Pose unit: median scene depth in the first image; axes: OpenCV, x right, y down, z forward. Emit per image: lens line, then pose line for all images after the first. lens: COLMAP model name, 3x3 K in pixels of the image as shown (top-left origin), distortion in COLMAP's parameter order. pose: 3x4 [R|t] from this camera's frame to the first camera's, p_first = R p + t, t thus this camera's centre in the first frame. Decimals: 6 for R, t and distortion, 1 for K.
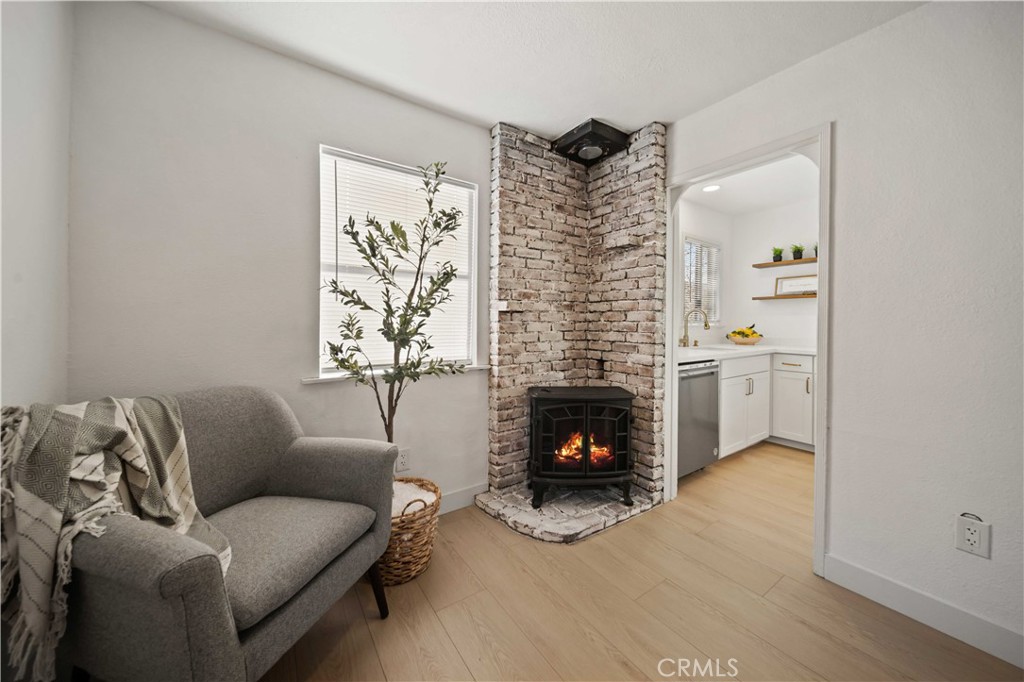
lens RADIAL K [[366.5, 0, 512.1], [0, 366.5, 325.5], [0, 0, 1]] dist [-0.000052, -0.000047]
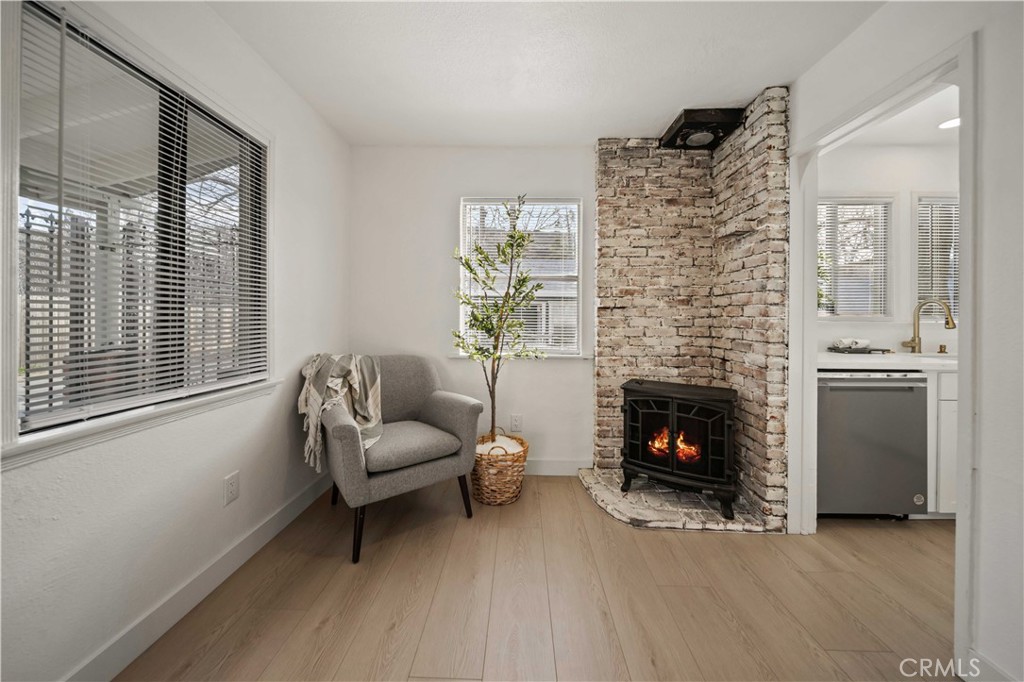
lens RADIAL K [[367.5, 0, 506.1], [0, 367.5, 318.0], [0, 0, 1]] dist [0.001294, -0.000098]
pose [[0.803952, 0.002015, -0.594691, 0.398170], [-0.007679, 0.999946, -0.006992, 0.002780], [0.594645, 0.010188, 0.803924, -0.064915]]
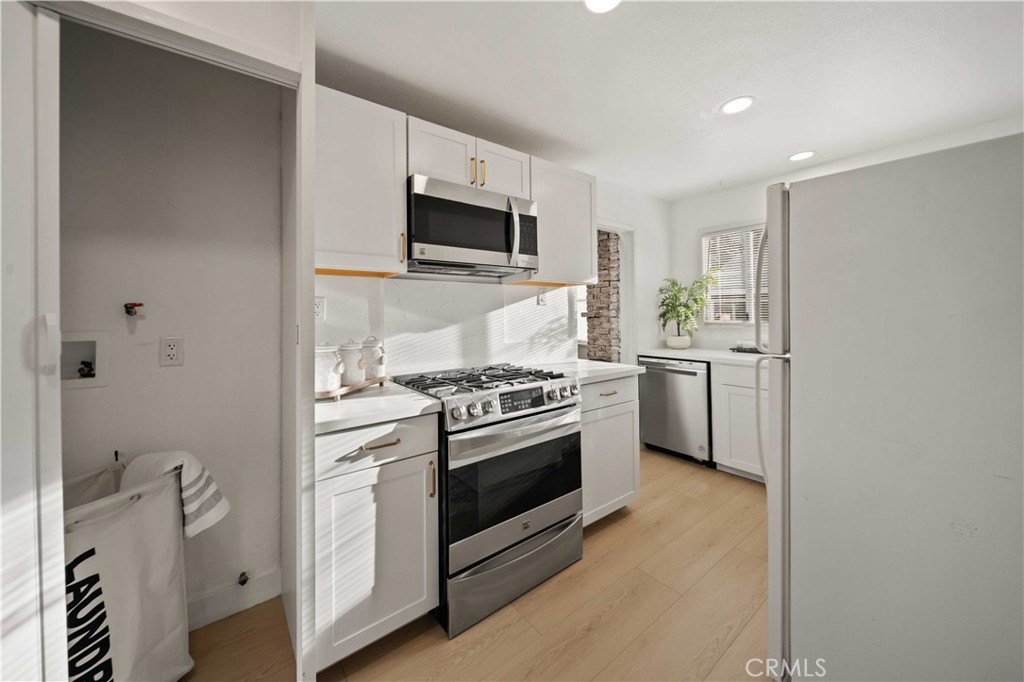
lens RADIAL K [[367.5, 0, 506.1], [0, 367.5, 318.0], [0, 0, 1]] dist [0.001294, -0.000098]
pose [[0.048338, 0.003532, -0.998825, 1.886547], [0.002081, 0.999991, 0.003637, -0.041434], [0.998829, -0.002254, 0.048330, 0.461854]]
